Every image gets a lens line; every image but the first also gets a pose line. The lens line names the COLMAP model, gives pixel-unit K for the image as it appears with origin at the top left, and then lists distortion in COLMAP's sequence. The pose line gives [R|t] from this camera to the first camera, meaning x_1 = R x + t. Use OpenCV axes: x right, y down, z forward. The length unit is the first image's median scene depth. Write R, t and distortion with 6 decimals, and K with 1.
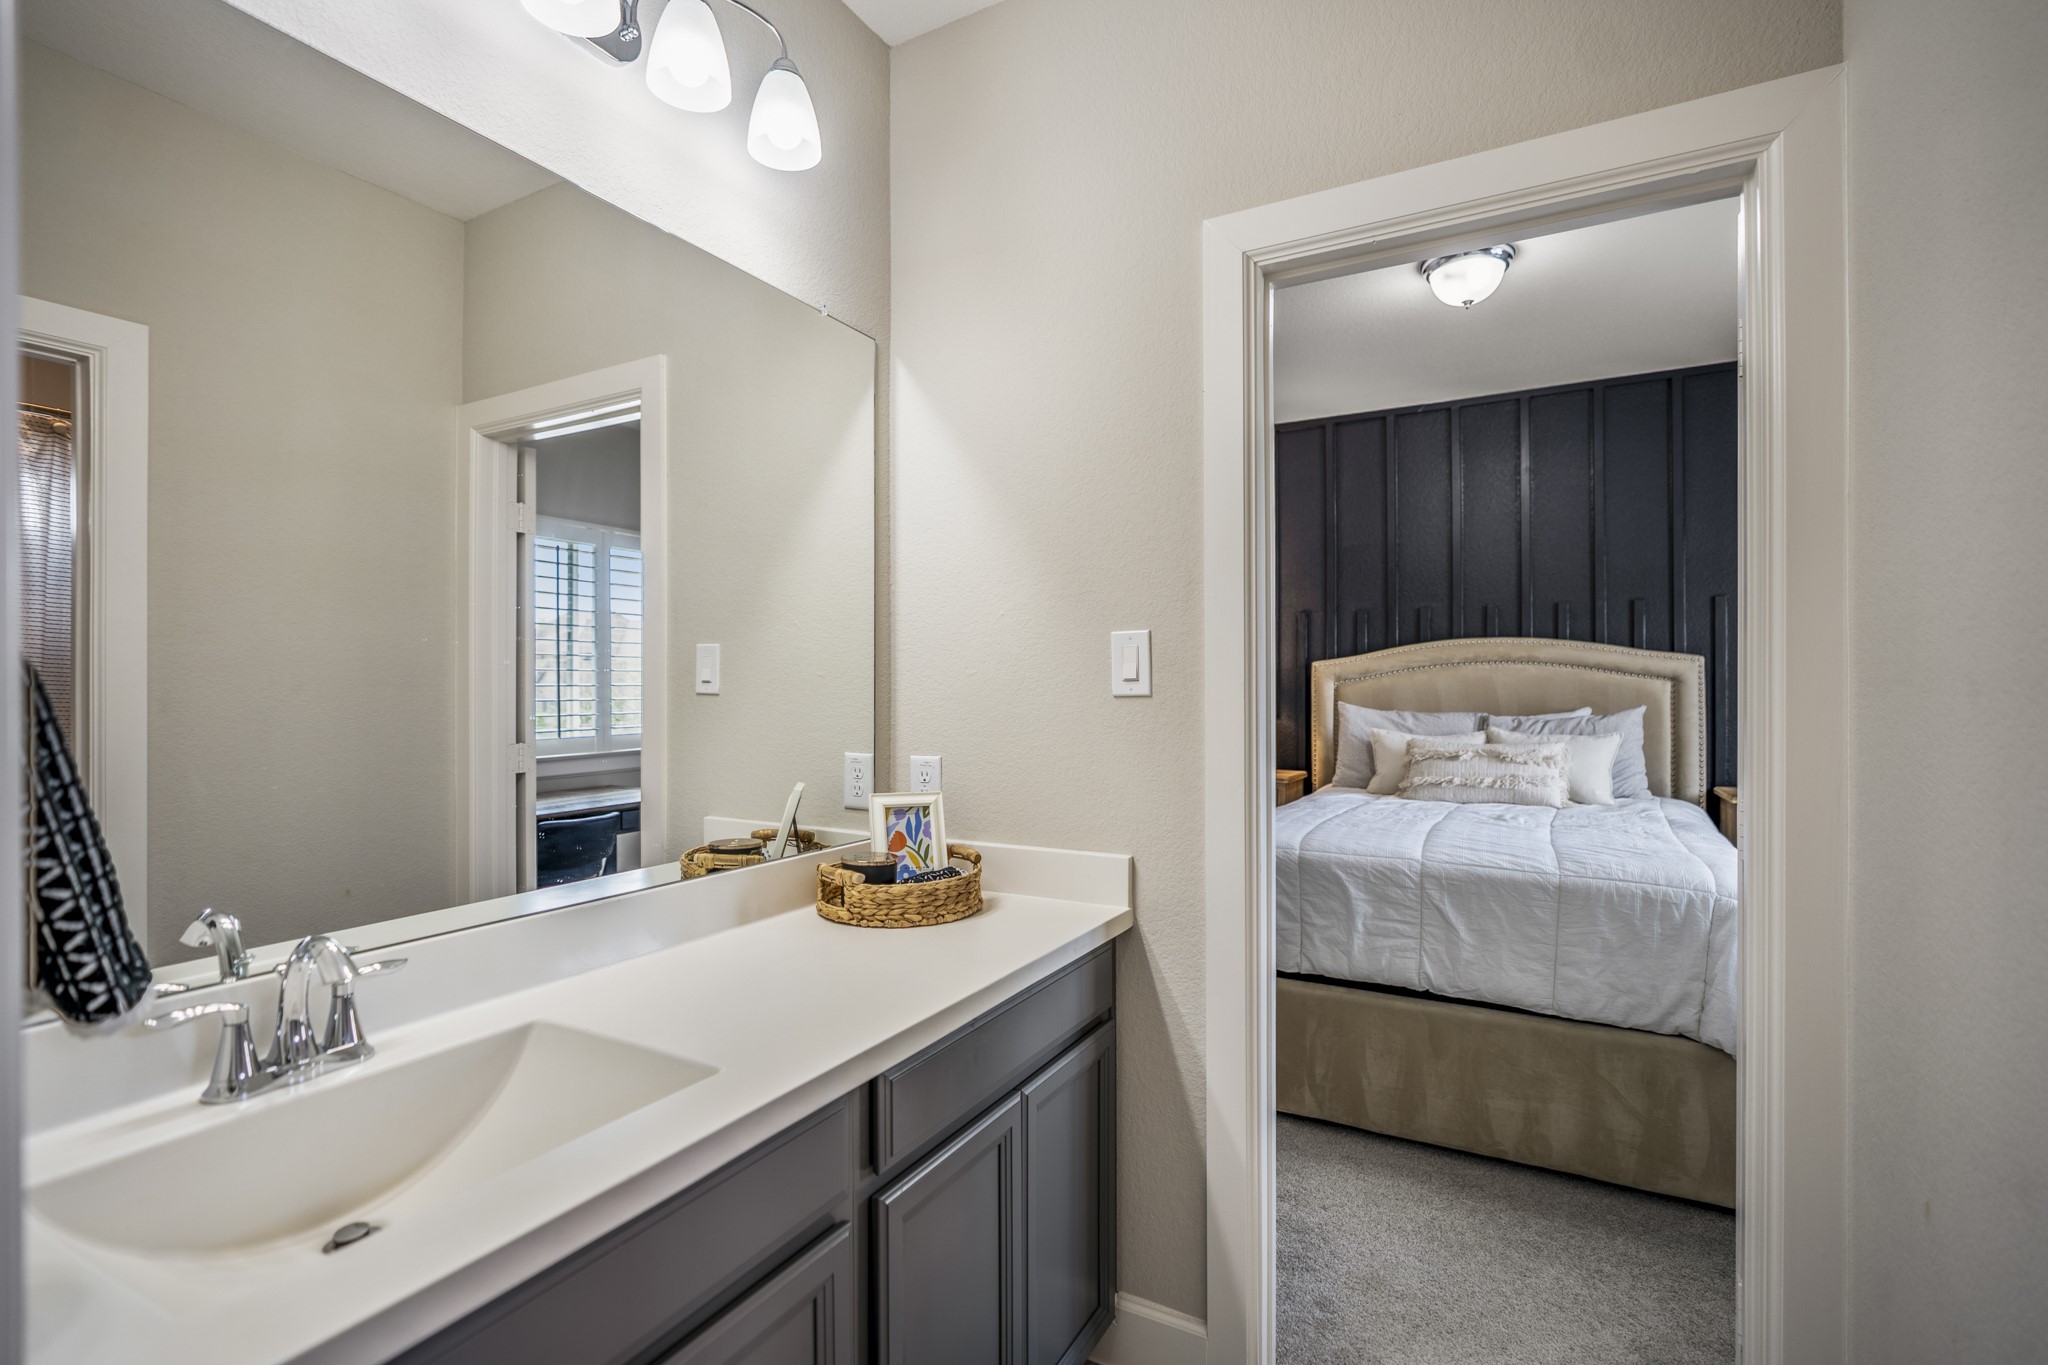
lens RADIAL K [[940.1, 0, 1026.2], [0, 940.1, 741.6], [0, 0, 1]] dist [0.000120, 0.000223]
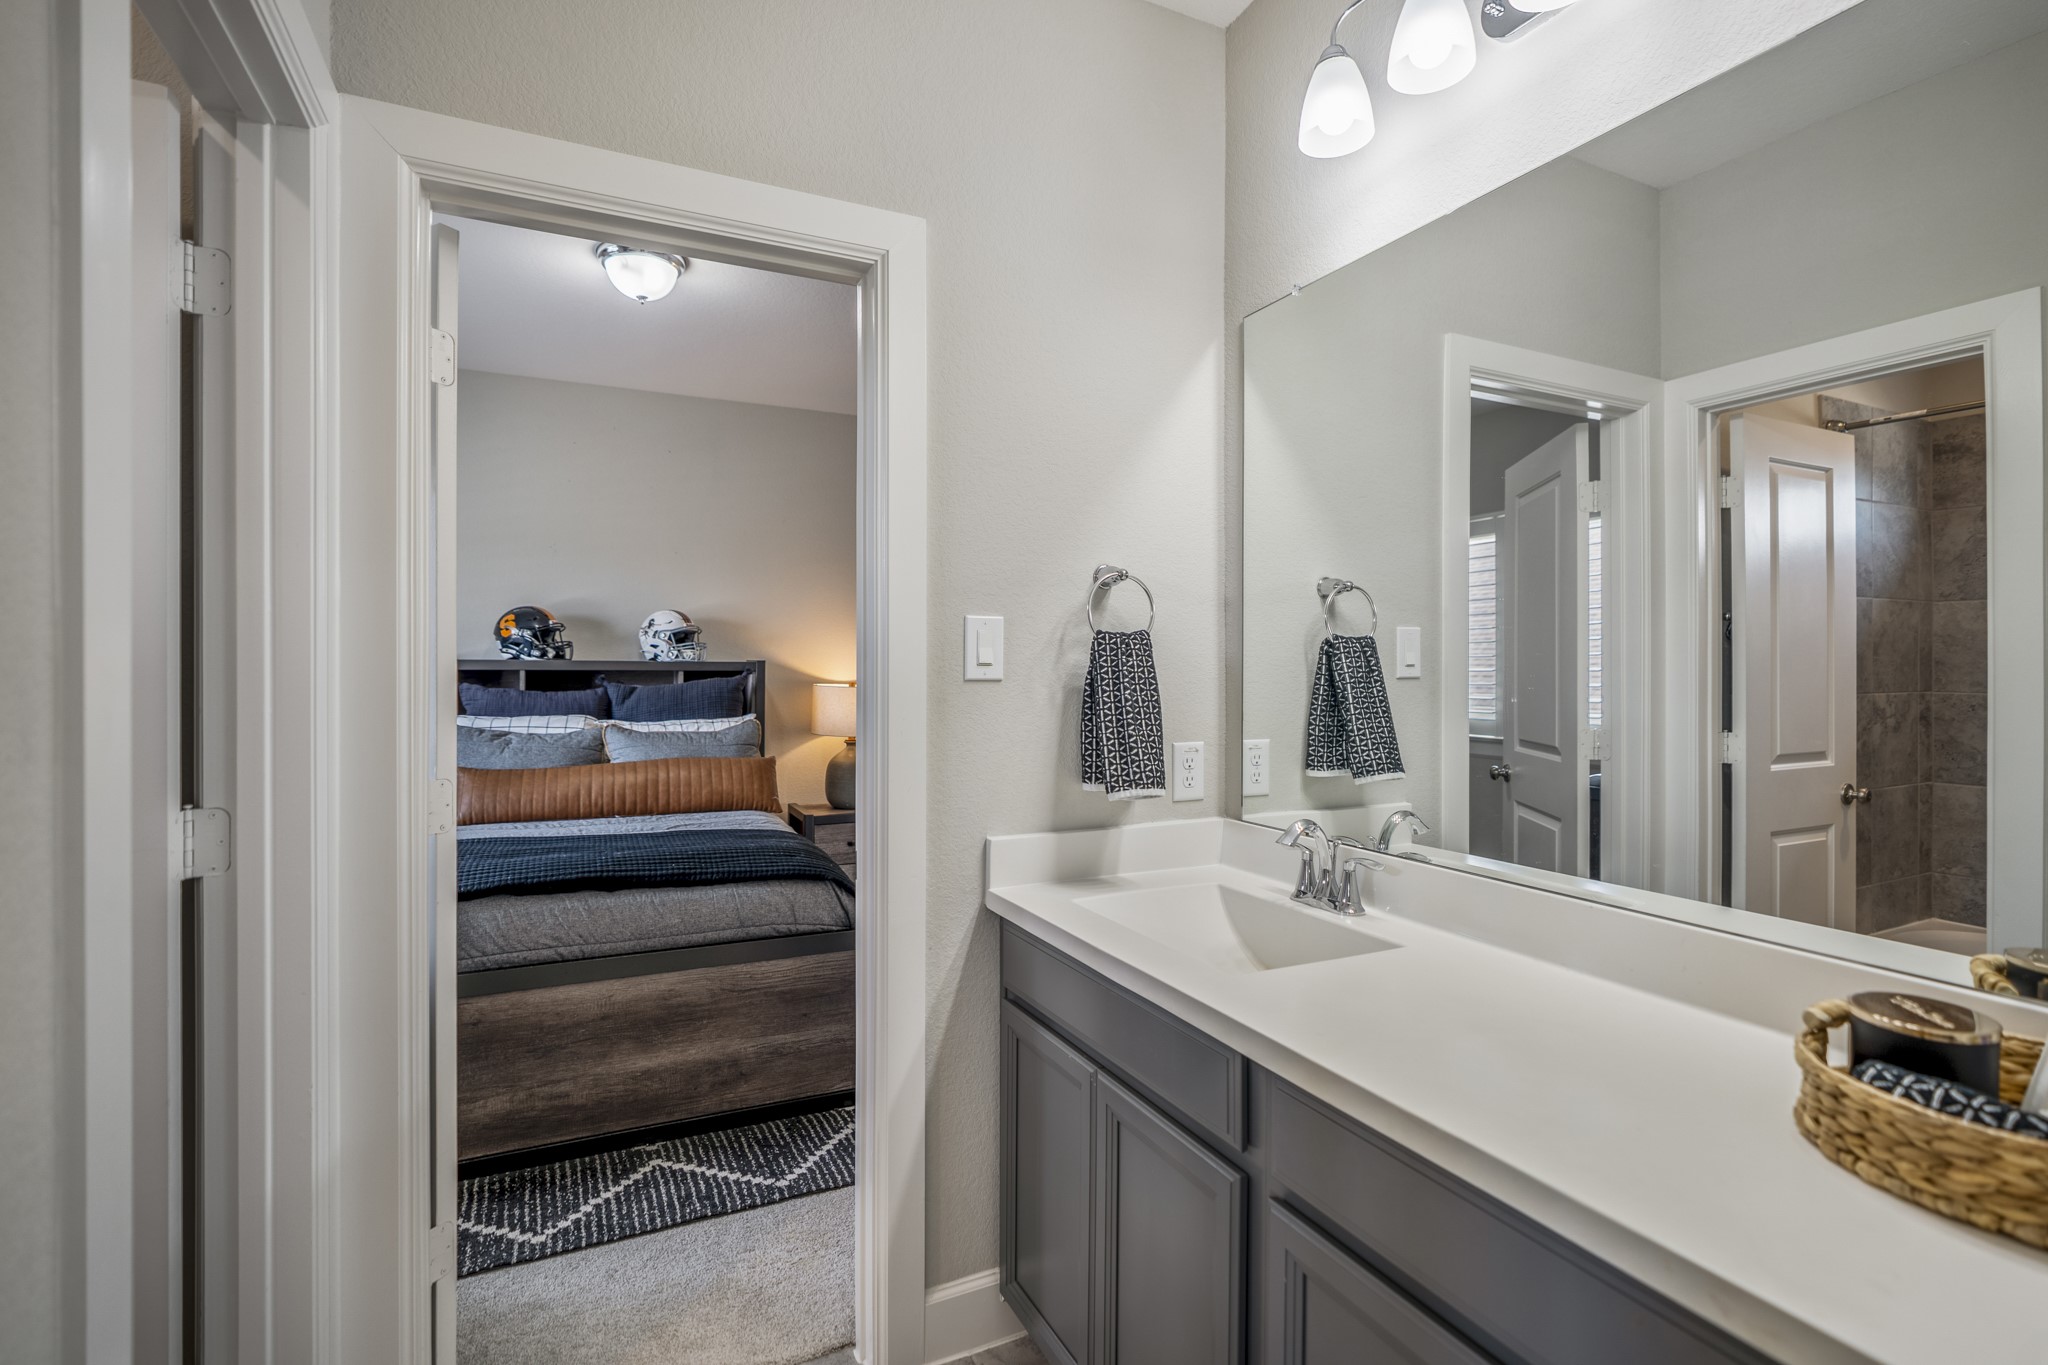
lens RADIAL K [[952.3, 0, 1024.0], [0, 952.3, 682.5], [0, 0, 1]] dist [-0.002831, 0.000779]
pose [[0.581889, -0.009200, 0.813216, -0.811613], [0.046212, 0.998694, -0.021769, -0.026068], [-0.811954, 0.050248, 0.581554, 0.447034]]
